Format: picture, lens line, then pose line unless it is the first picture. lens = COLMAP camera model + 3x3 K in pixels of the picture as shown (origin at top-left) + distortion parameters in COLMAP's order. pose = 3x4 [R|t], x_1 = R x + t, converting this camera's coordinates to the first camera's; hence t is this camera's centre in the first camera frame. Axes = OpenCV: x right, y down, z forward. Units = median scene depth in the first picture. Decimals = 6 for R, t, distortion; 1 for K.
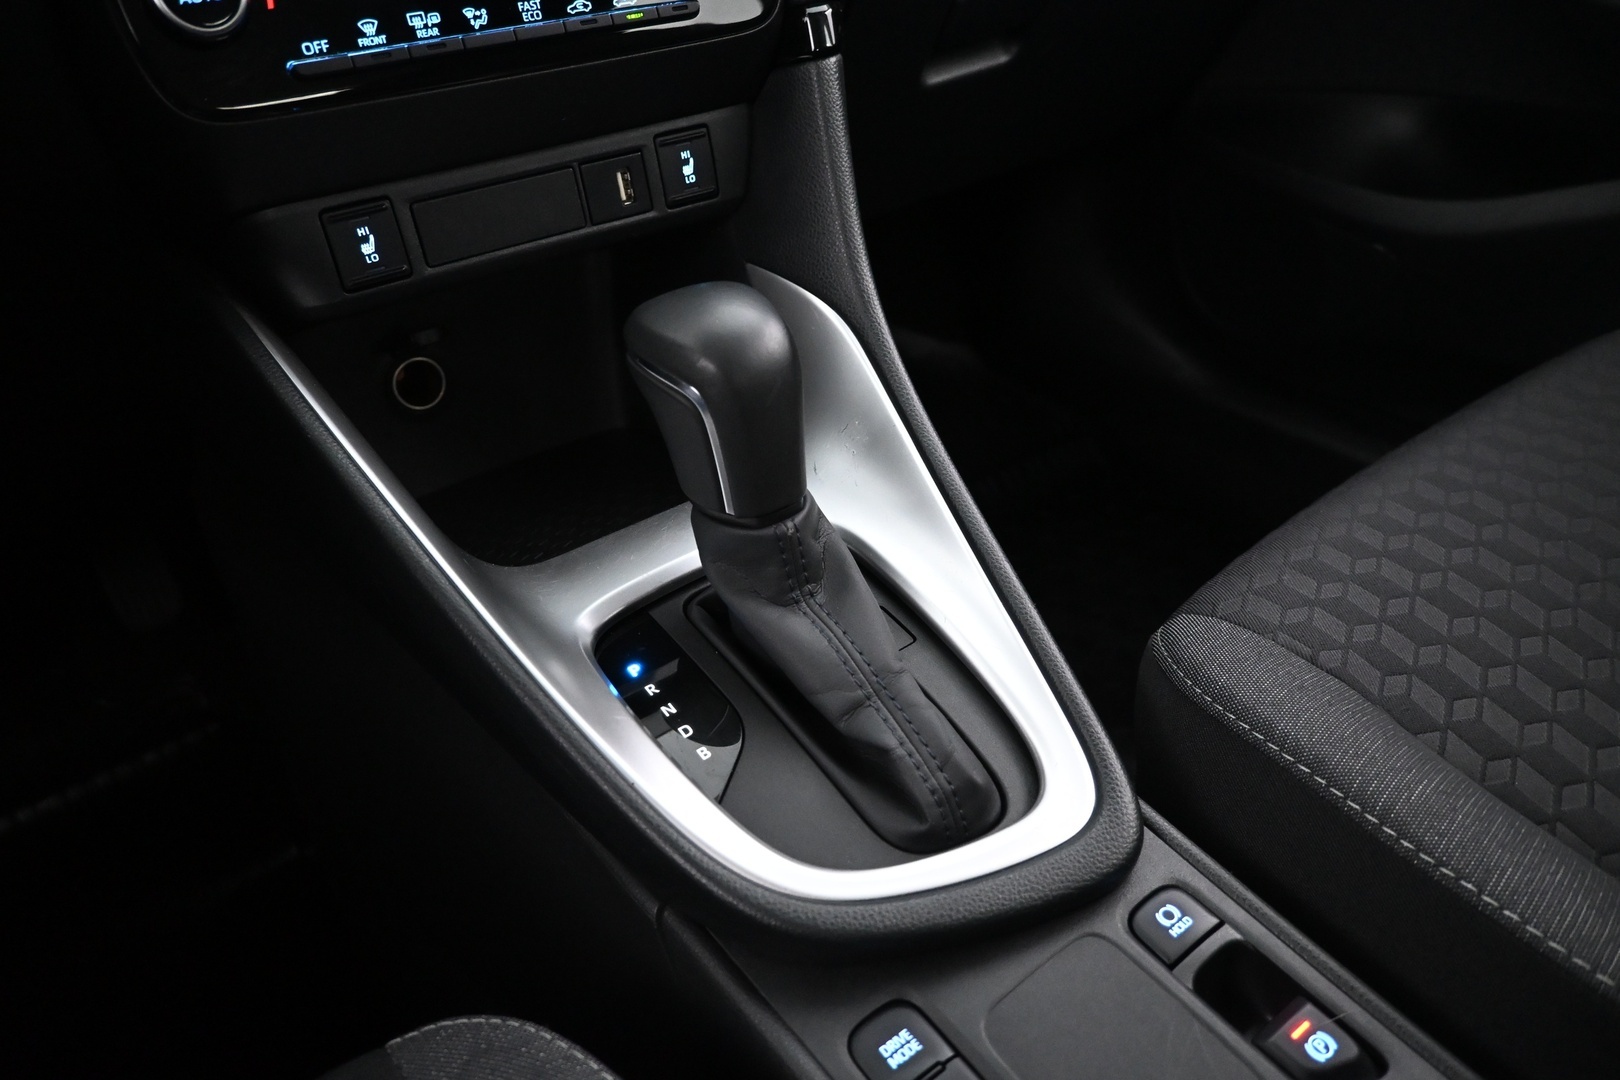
lens RADIAL K [[1092.9, 0, 805.2], [0, 1092.9, 539.1], [0, 0, 1]] dist [-0.007386, 0.005703]
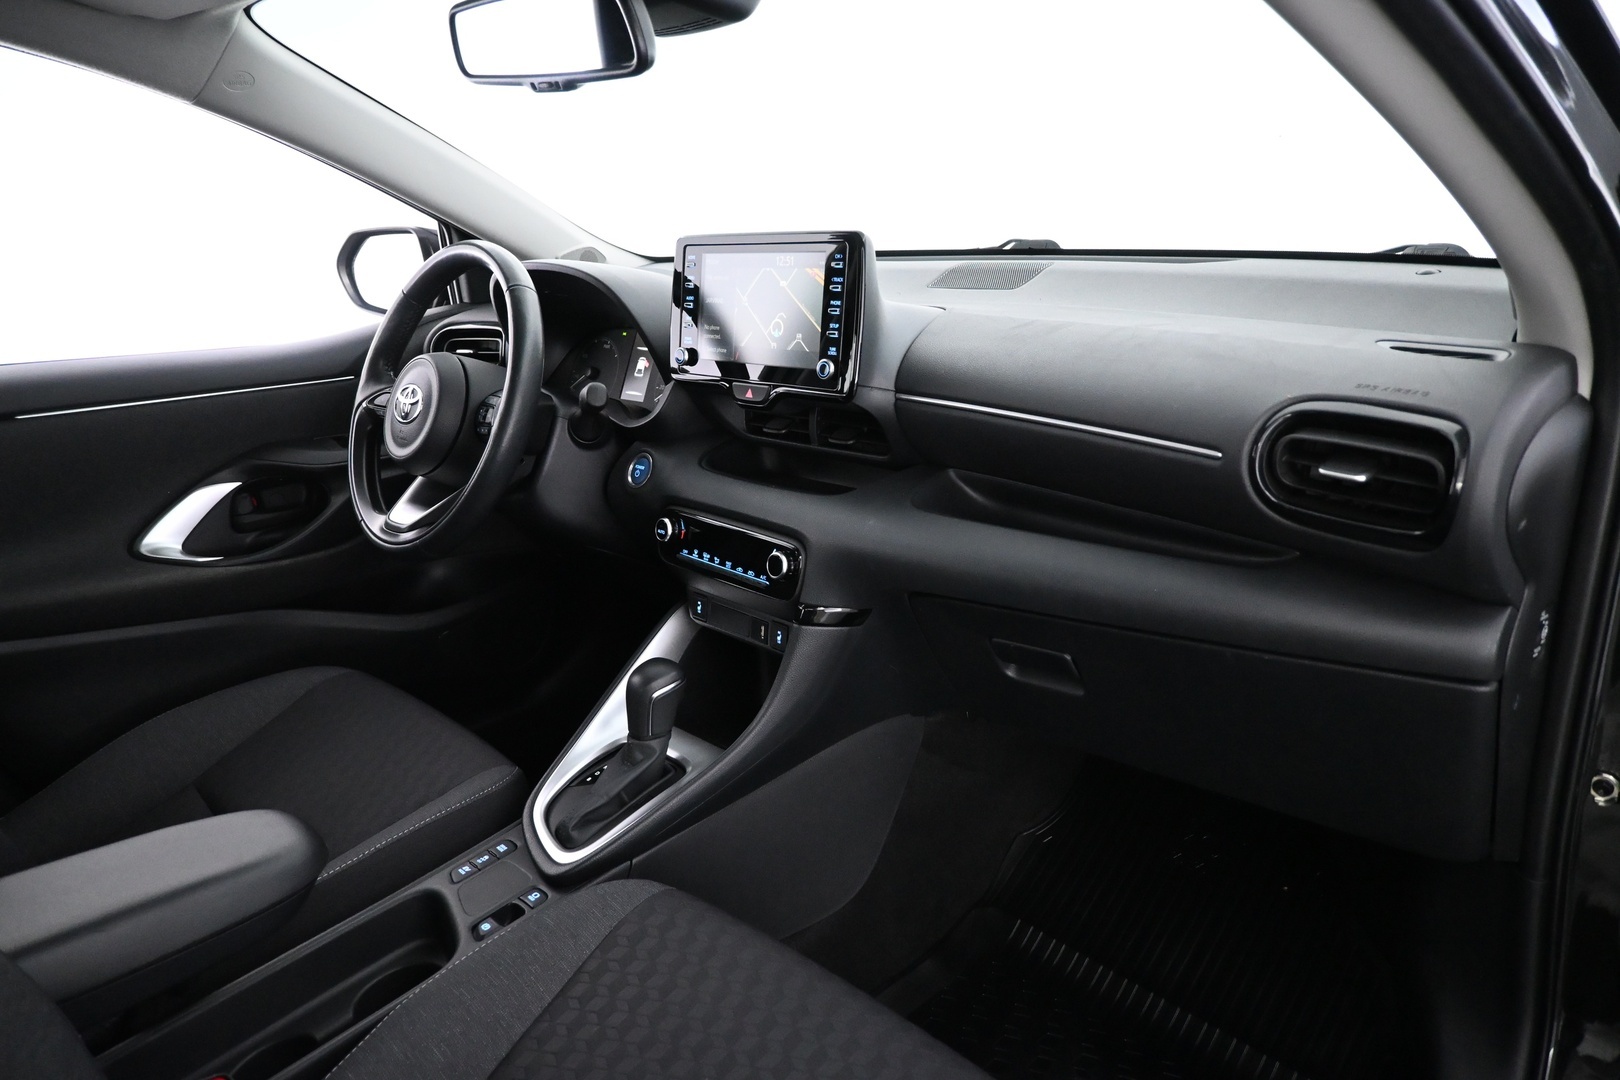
lens RADIAL K [[1092.9, 0, 805.4], [0, 1092.9, 535.2], [0, 0, 1]] dist [-0.007386, 0.005703]
pose [[0.143373, 0.350948, -0.925354, 2.217886], [-0.512918, 0.825988, 0.233792, -1.202373], [0.846380, 0.441111, 0.298432, 0.227668]]
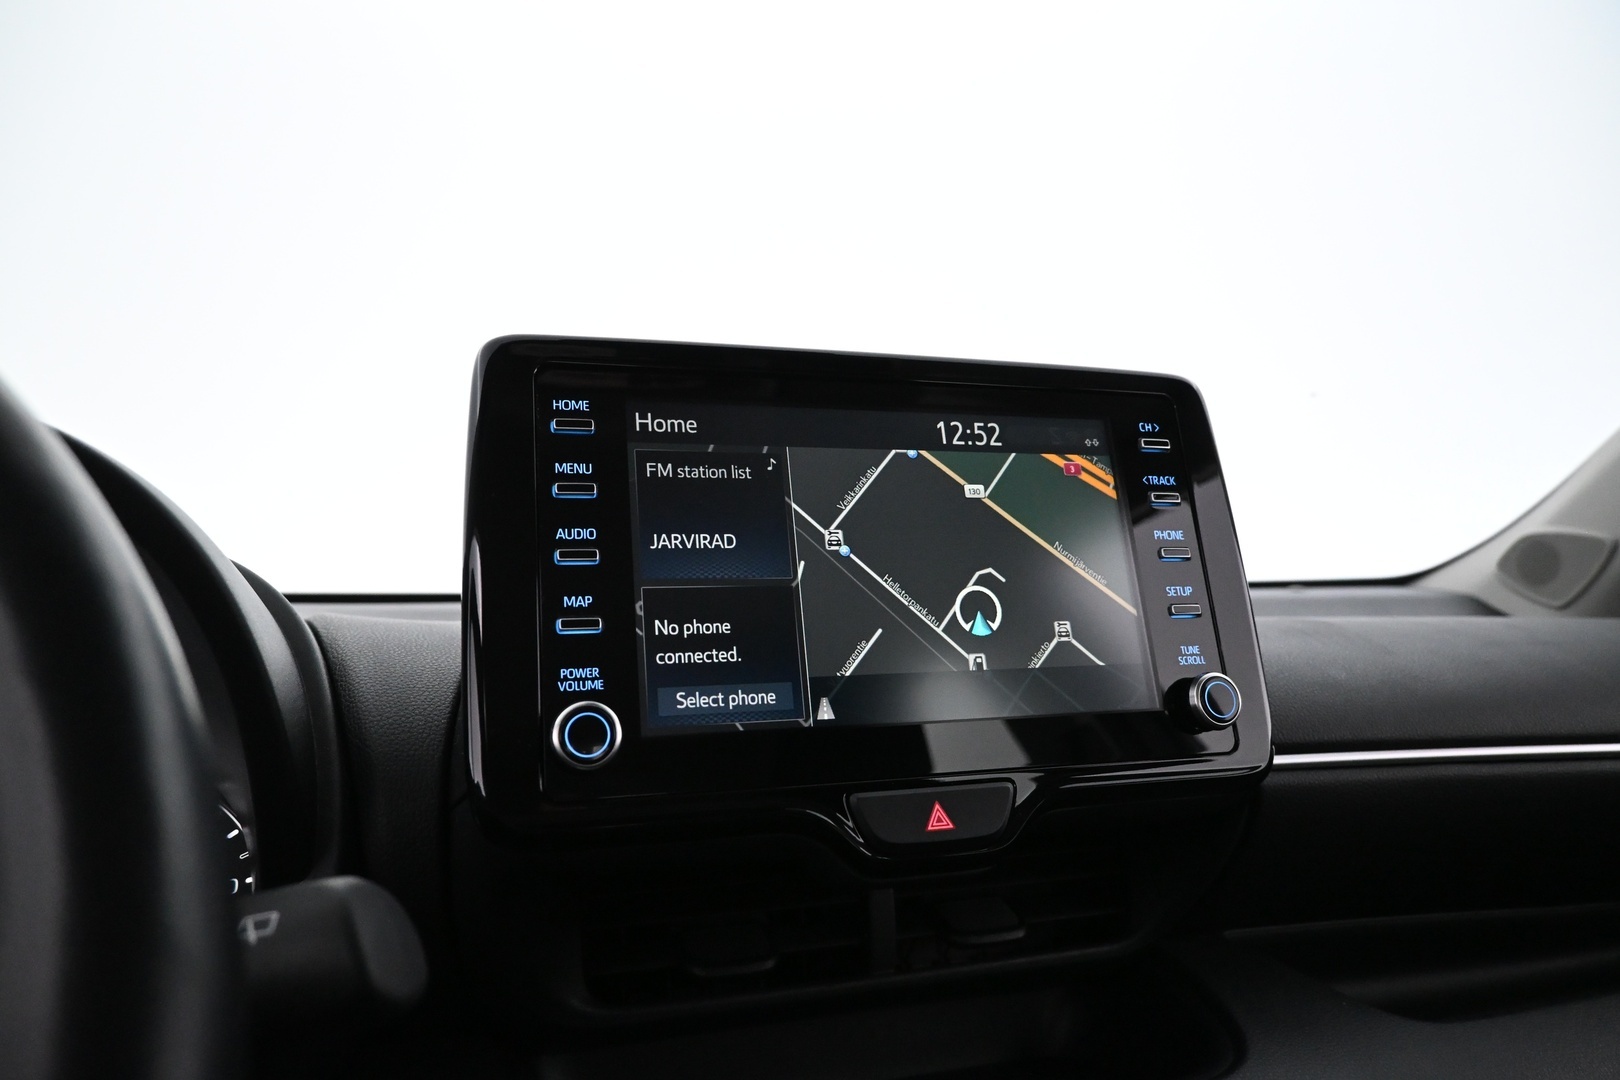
lens RADIAL K [[1092.9, 0, 805.8], [0, 1092.9, 538.2], [0, 0, 1]] dist [-0.007386, 0.005703]
pose [[0.946957, 0.000540, -0.321360, -0.147760], [-0.204352, 0.772787, -0.600867, -0.469189], [0.248018, 0.634665, 0.731906, 0.008920]]
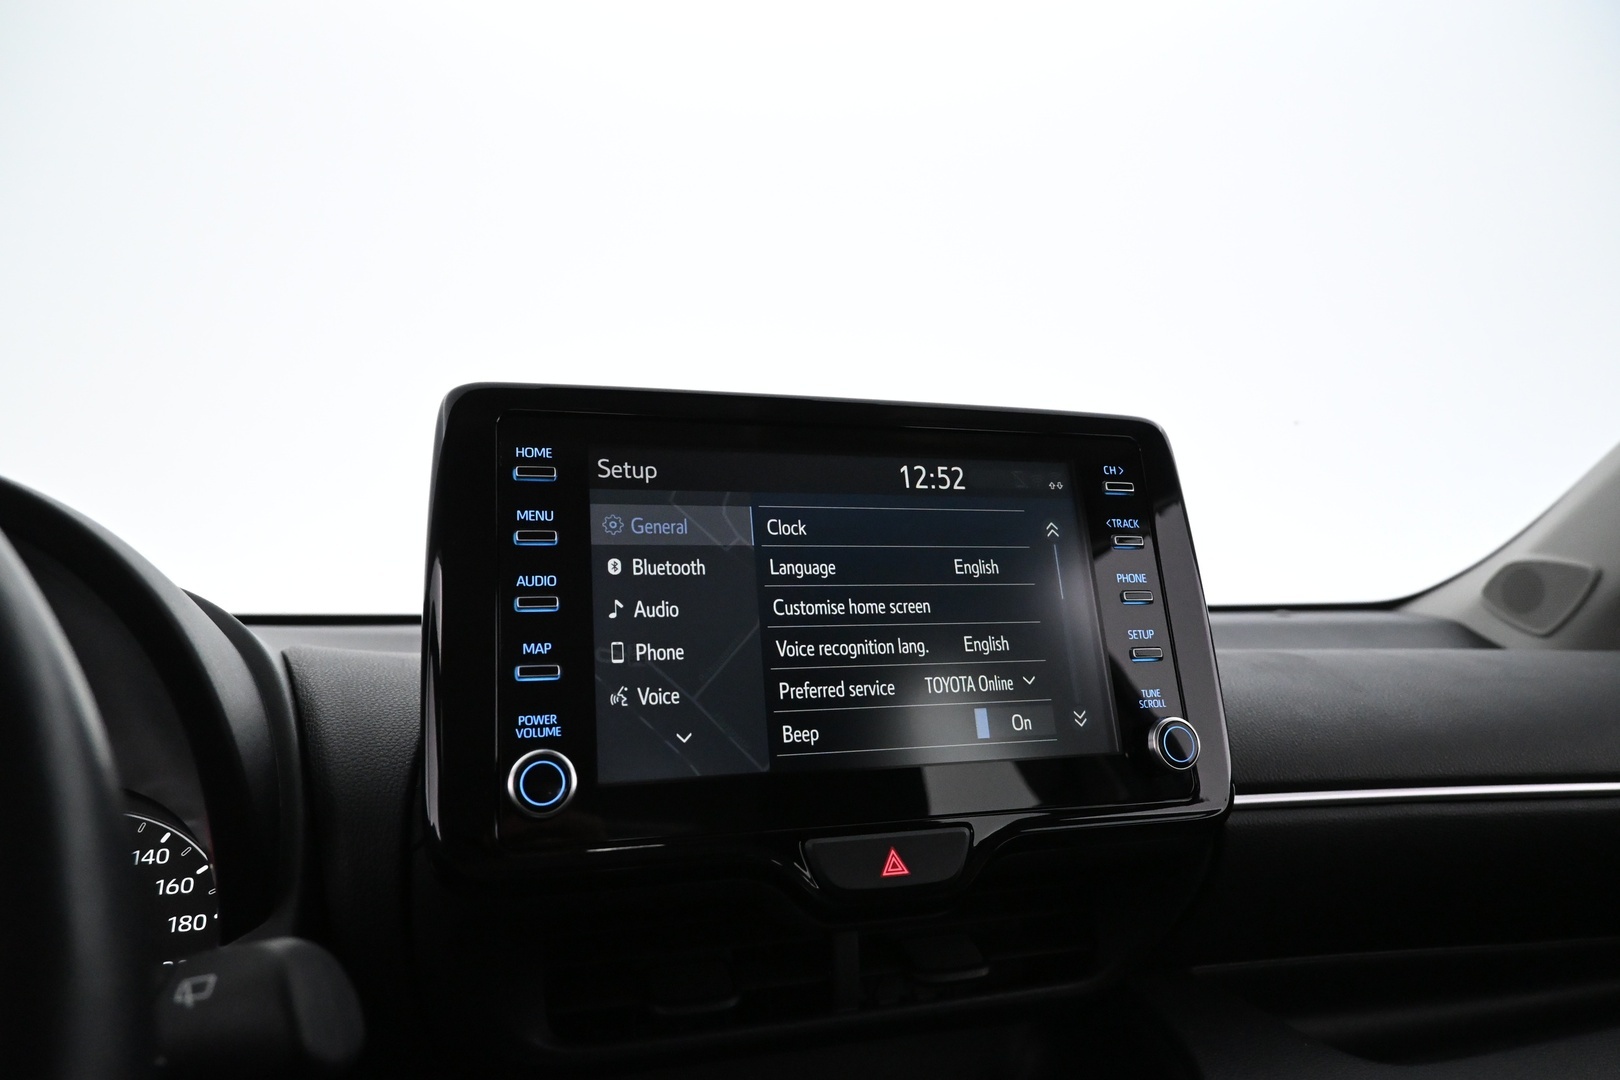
lens RADIAL K [[1092.9, 0, 808.0], [0, 1092.9, 536.8], [0, 0, 1]] dist [-0.007386, 0.005703]
pose [[0.945484, 0.003390, -0.325652, -0.110817], [-0.211035, 0.767975, -0.604714, -0.494839], [0.248042, 0.640471, 0.726823, -0.008869]]
